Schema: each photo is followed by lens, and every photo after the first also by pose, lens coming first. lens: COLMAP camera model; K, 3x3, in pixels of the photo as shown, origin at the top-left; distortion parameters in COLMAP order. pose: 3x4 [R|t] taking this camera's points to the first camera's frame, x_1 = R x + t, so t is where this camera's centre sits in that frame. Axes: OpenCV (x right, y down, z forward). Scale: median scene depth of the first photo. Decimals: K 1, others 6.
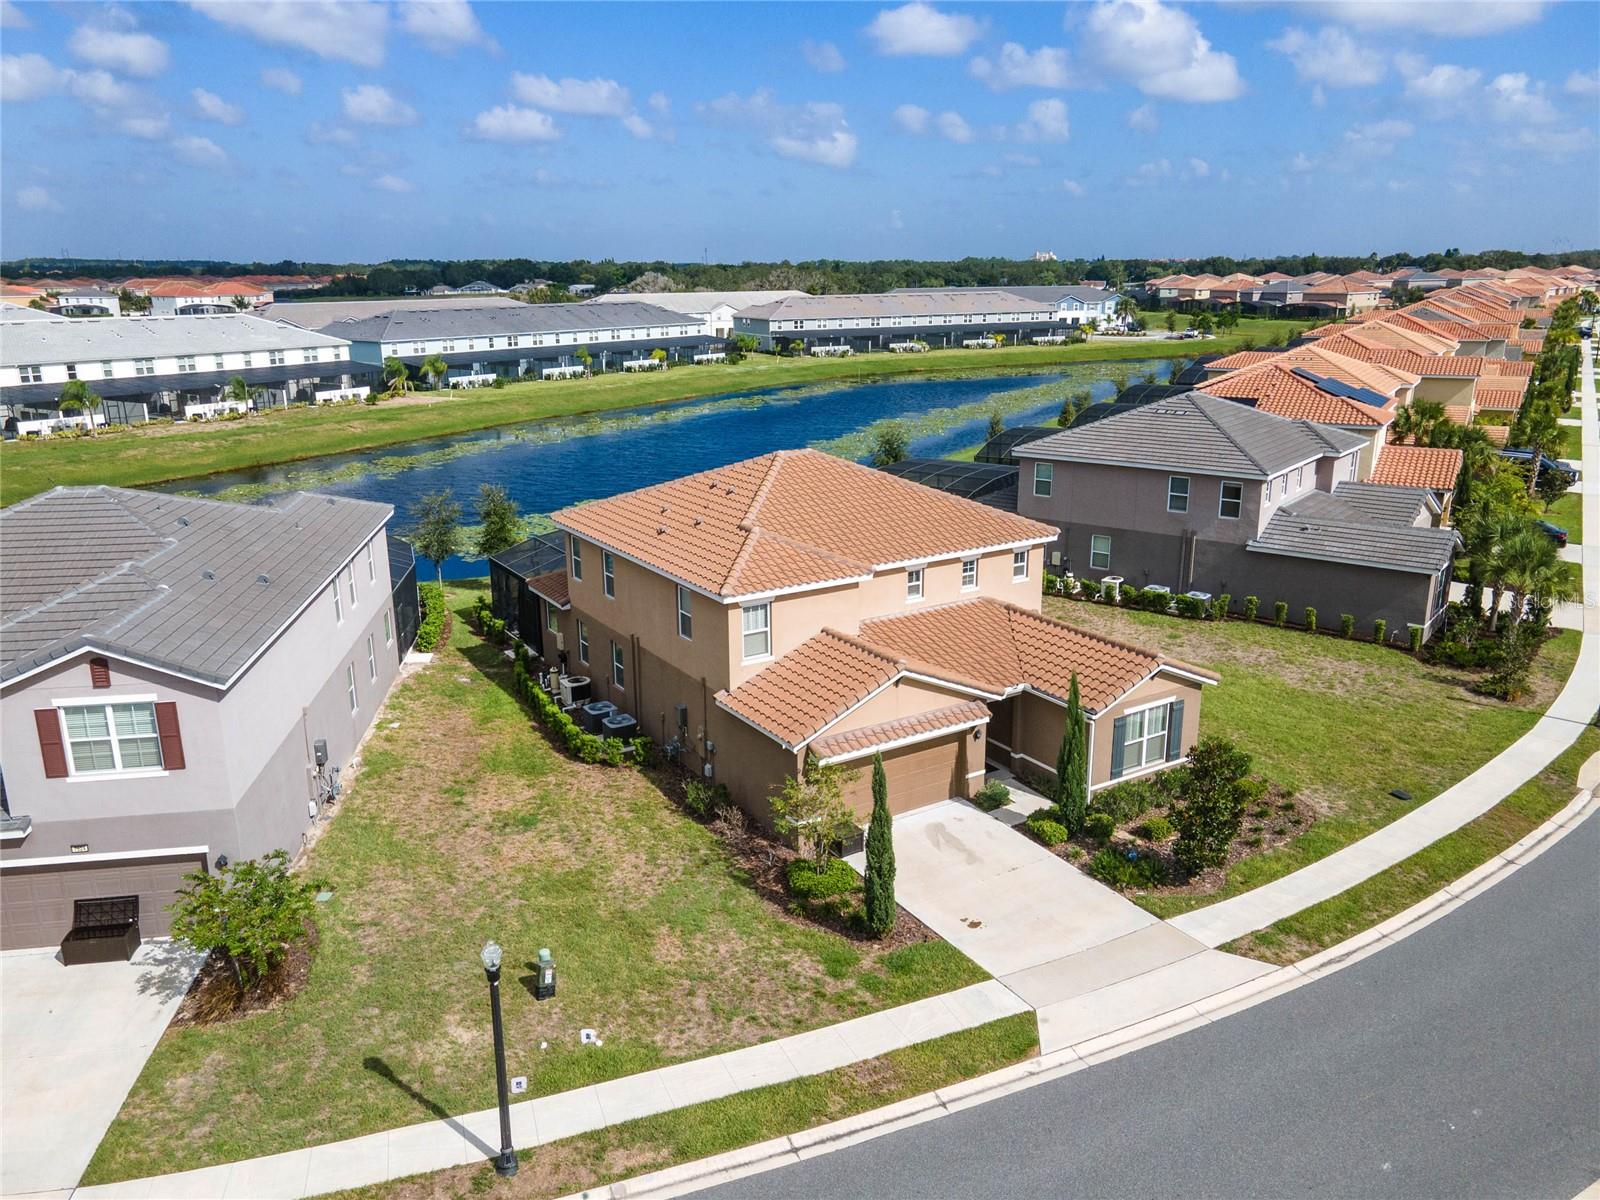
lens RADIAL K [[1175.9, 0, 796.8], [0, 1175.9, 624.6], [0, 0, 1]] dist [0.038657, 0.008927]
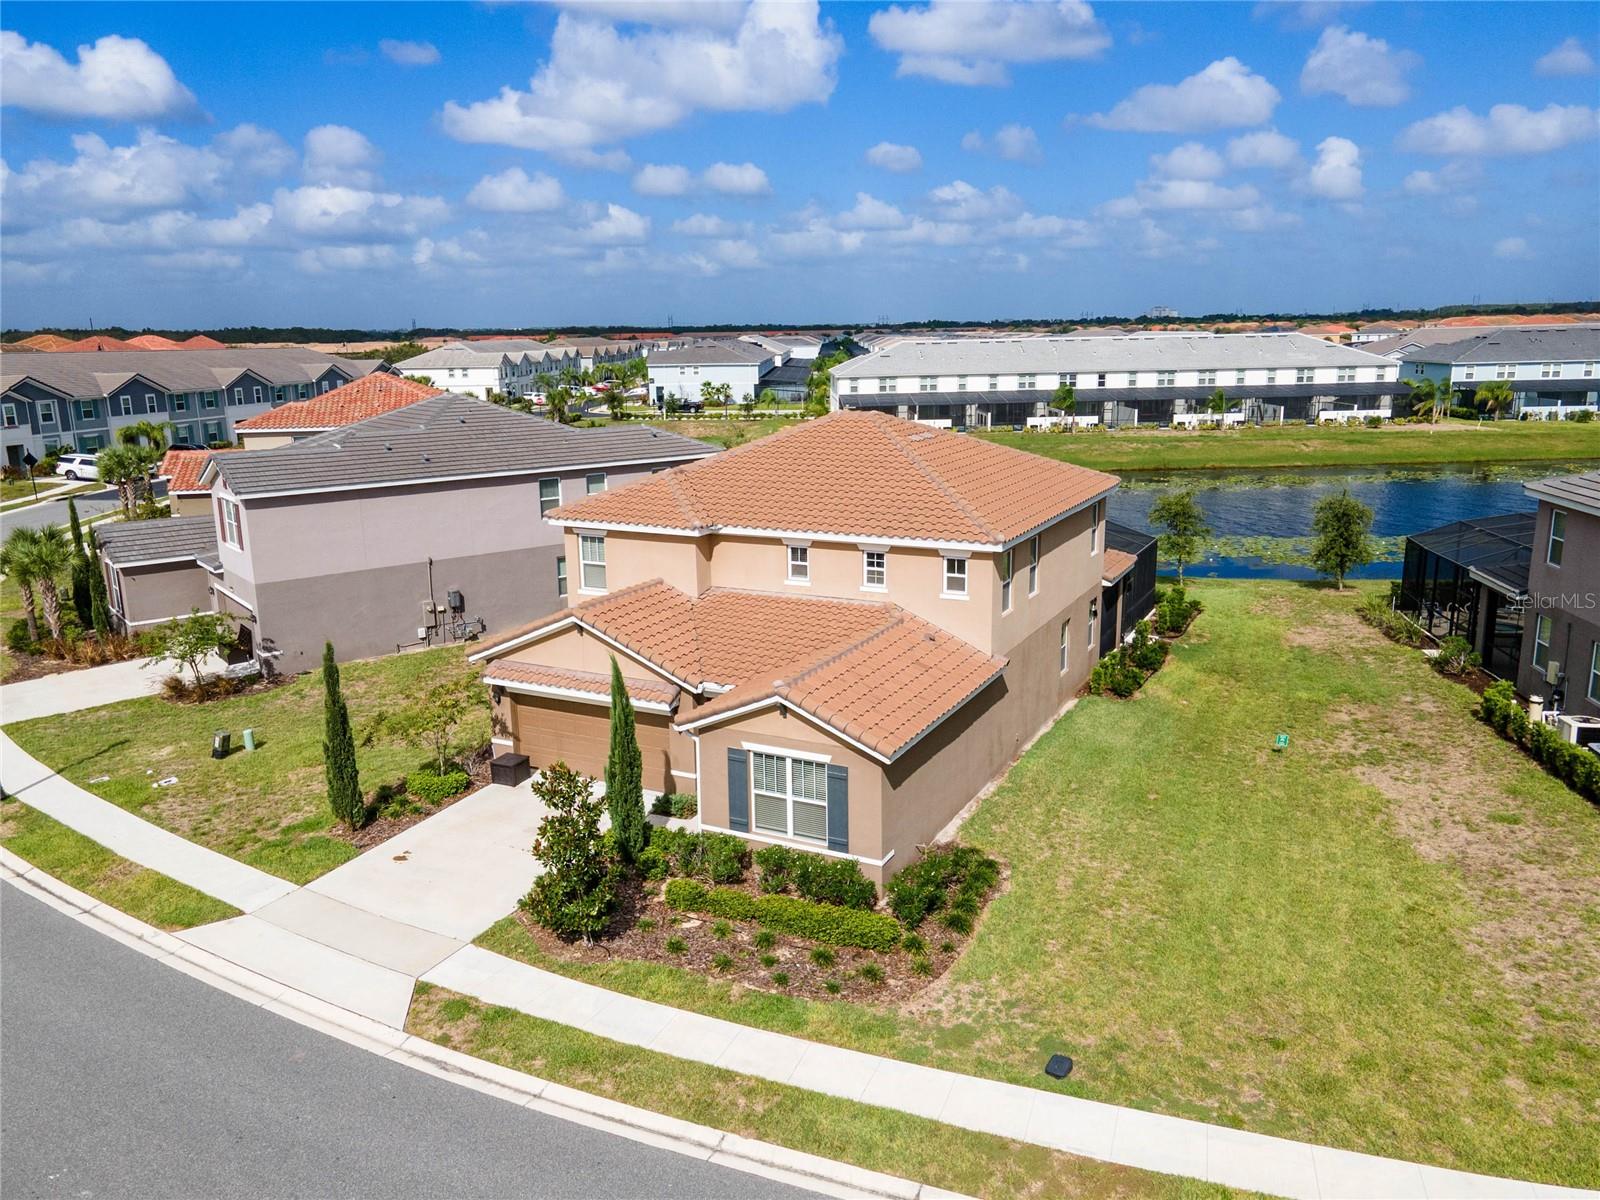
lens RADIAL K [[1207.9, 0, 793.8], [0, 1207.9, 563.7], [0, 0, 1]] dist [0.034131, 0.000755]
pose [[0.506892, 0.162871, -0.846483, 0.869977], [-0.236037, 0.970682, 0.045424, -0.075898], [0.829064, 0.176776, 0.530475, 0.555123]]
